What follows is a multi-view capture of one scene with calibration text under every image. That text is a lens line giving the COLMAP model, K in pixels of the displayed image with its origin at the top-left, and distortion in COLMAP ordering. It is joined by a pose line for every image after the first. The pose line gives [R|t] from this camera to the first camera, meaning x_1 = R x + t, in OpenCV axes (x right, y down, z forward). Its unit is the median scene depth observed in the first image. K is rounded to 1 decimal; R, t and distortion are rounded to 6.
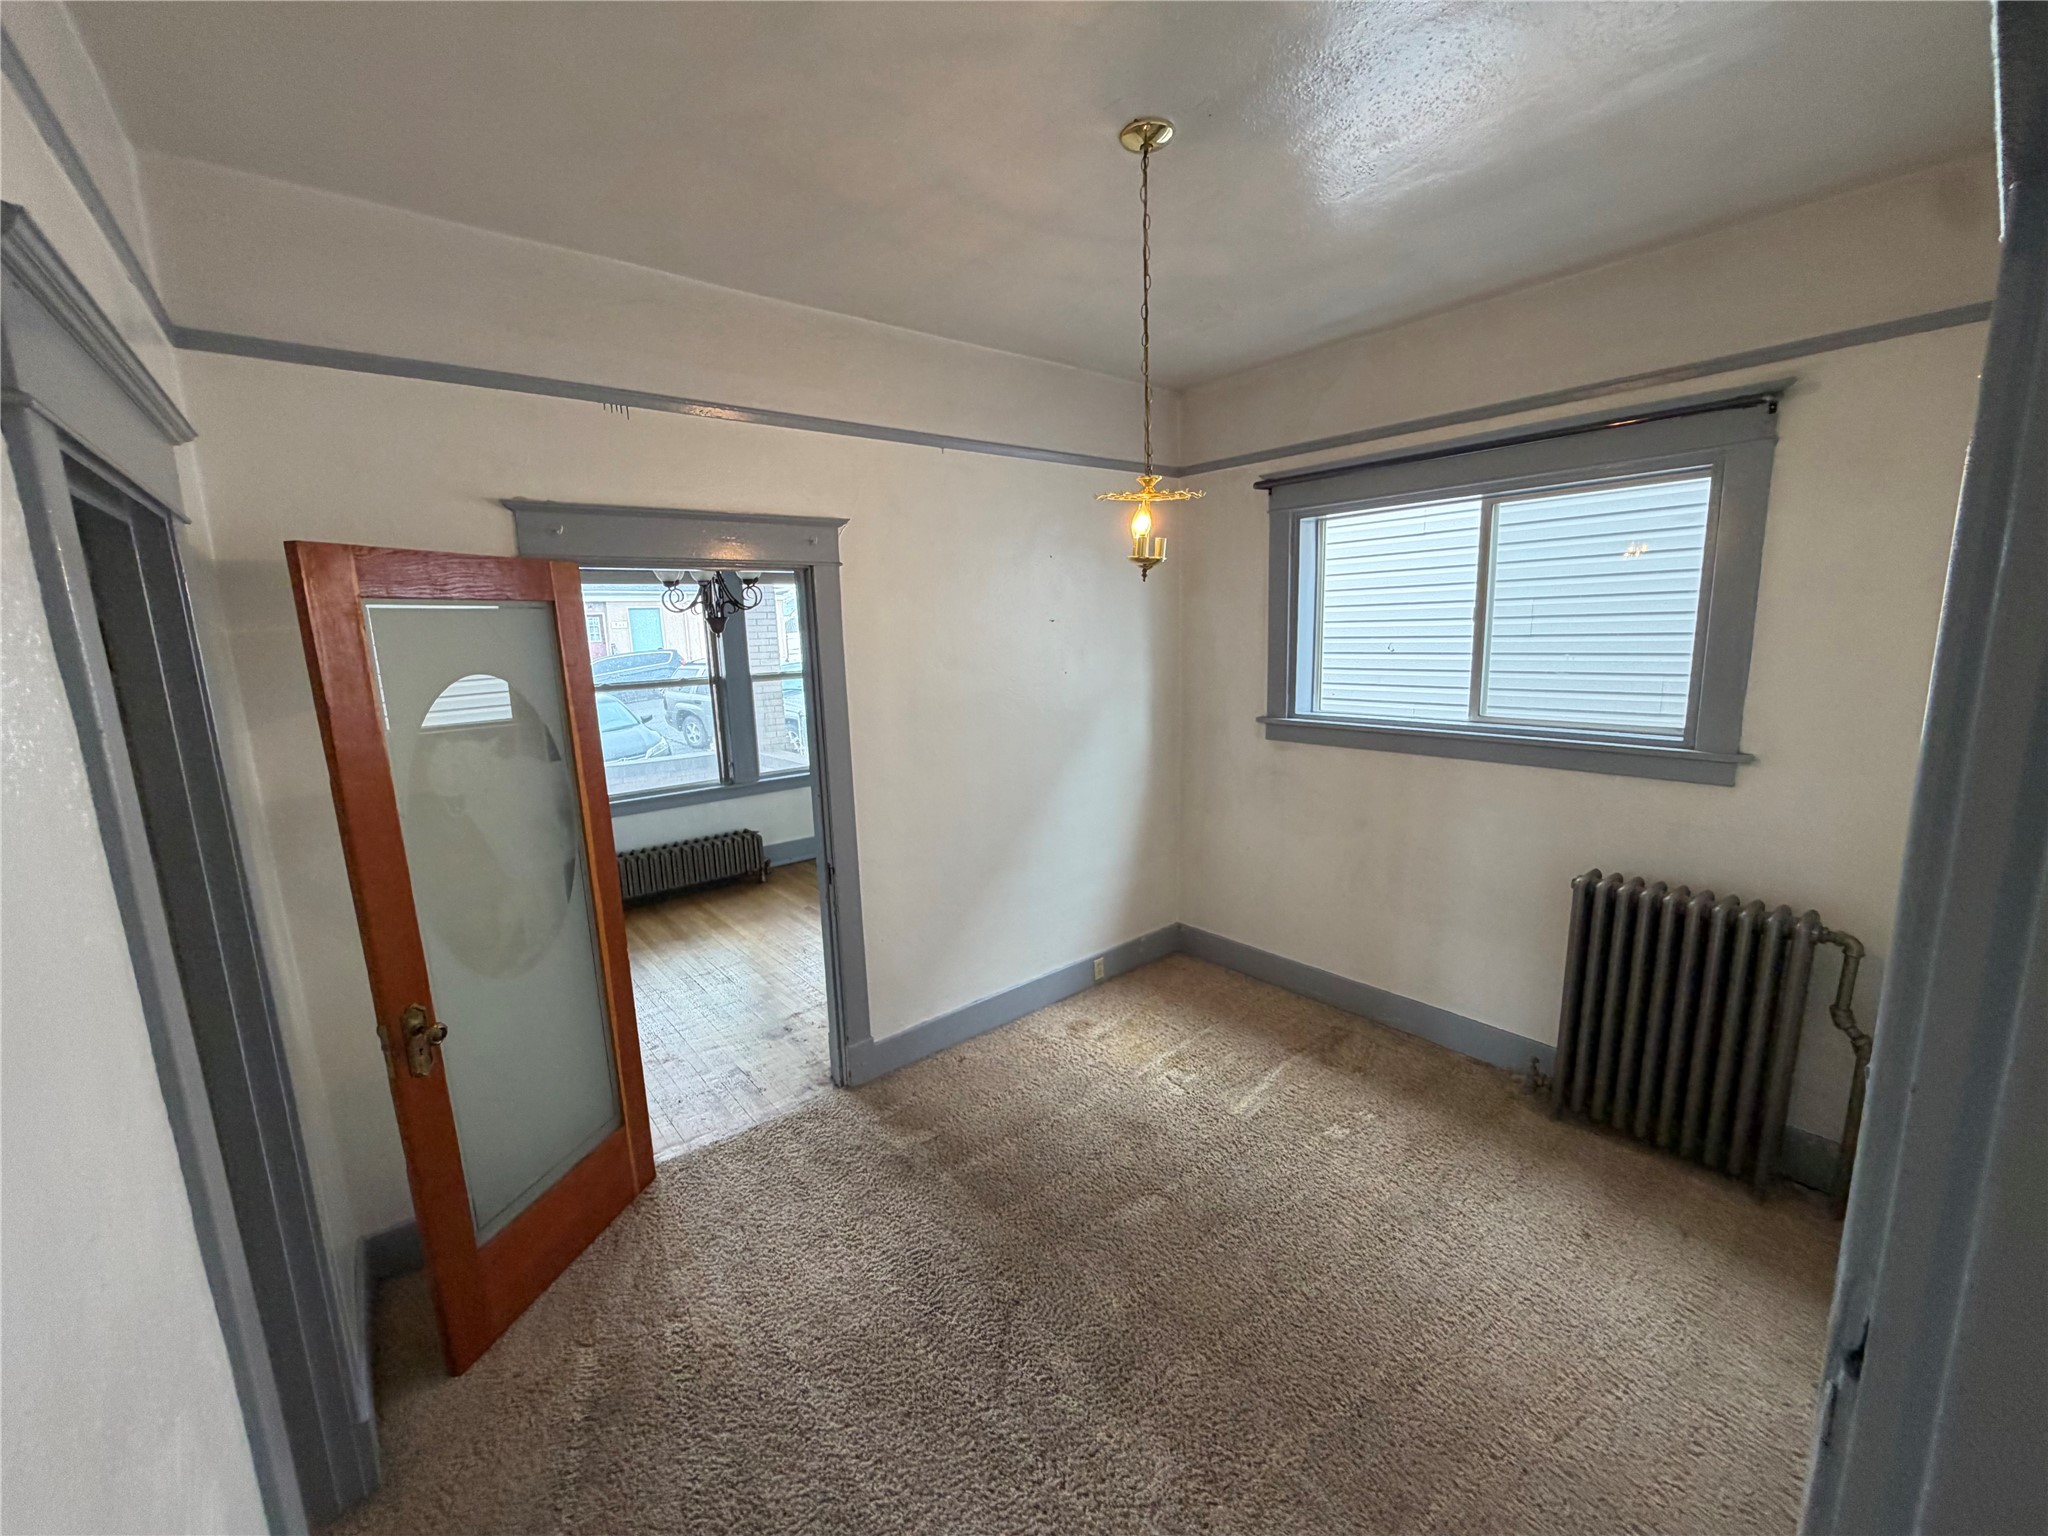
lens RADIAL K [[813.5, 0, 1023.0], [0, 813.5, 775.5], [0, 0, 1]] dist [-0.002164, 0.000194]
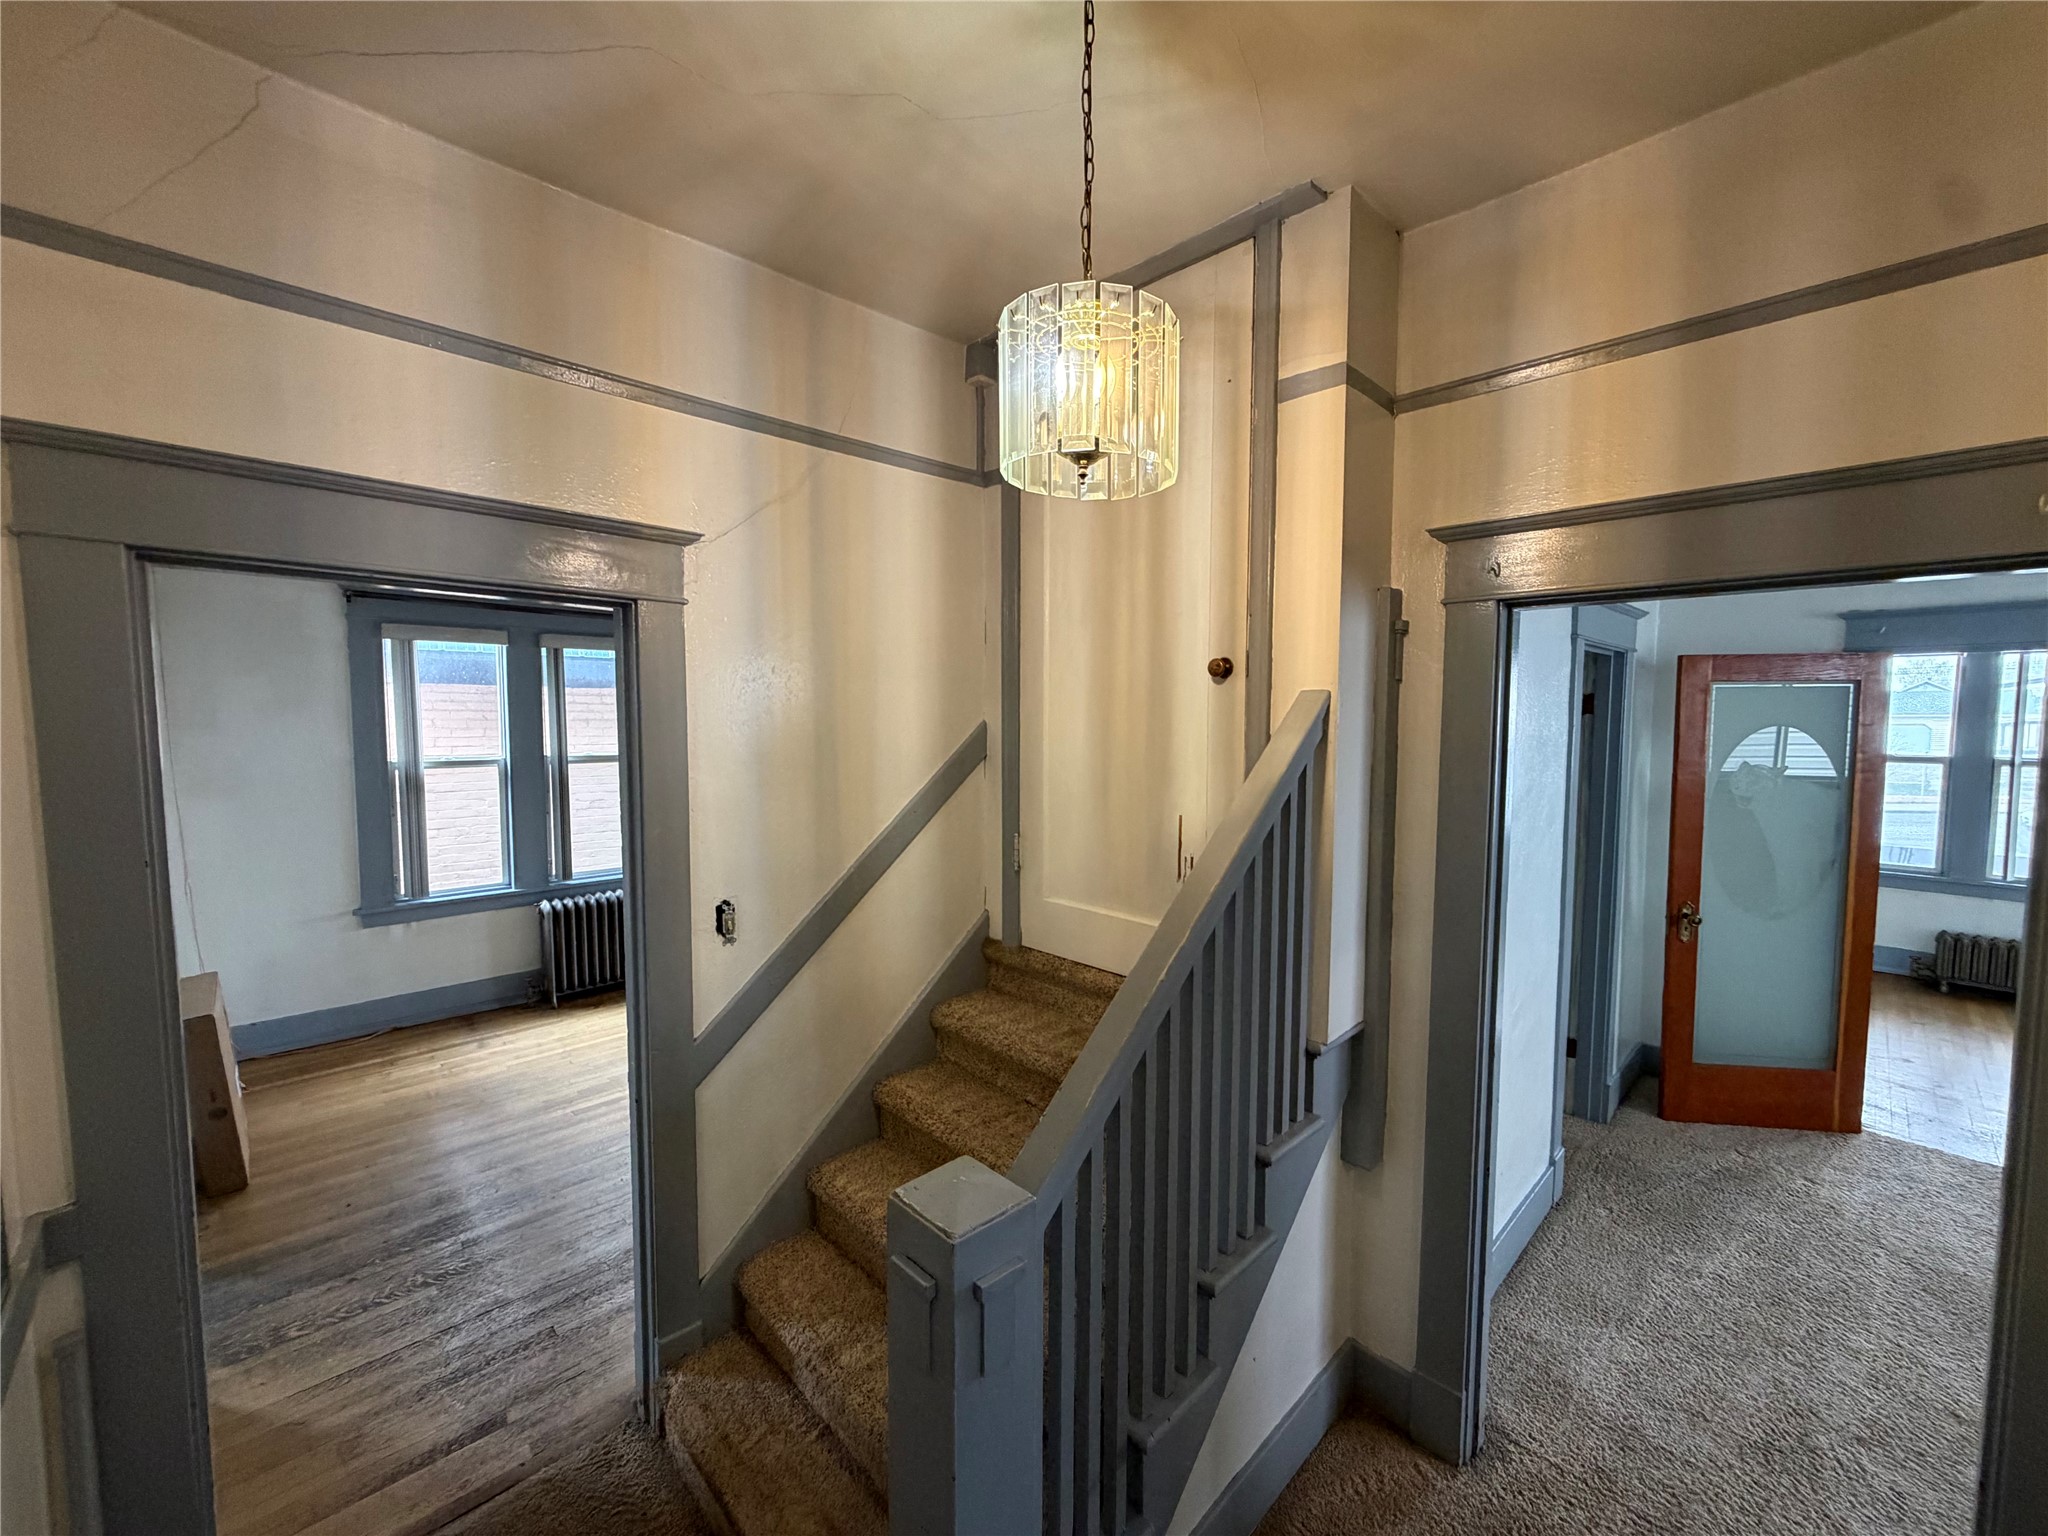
lens RADIAL K [[813.5, 0, 1017.7], [0, 813.5, 771.2], [0, 0, 1]] dist [-0.002164, 0.000194]
pose [[0.089192, 0.098523, -0.991130, 0.869868], [-0.186736, 0.979104, 0.080523, 0.128013], [0.978353, 0.177898, 0.105726, -0.698114]]
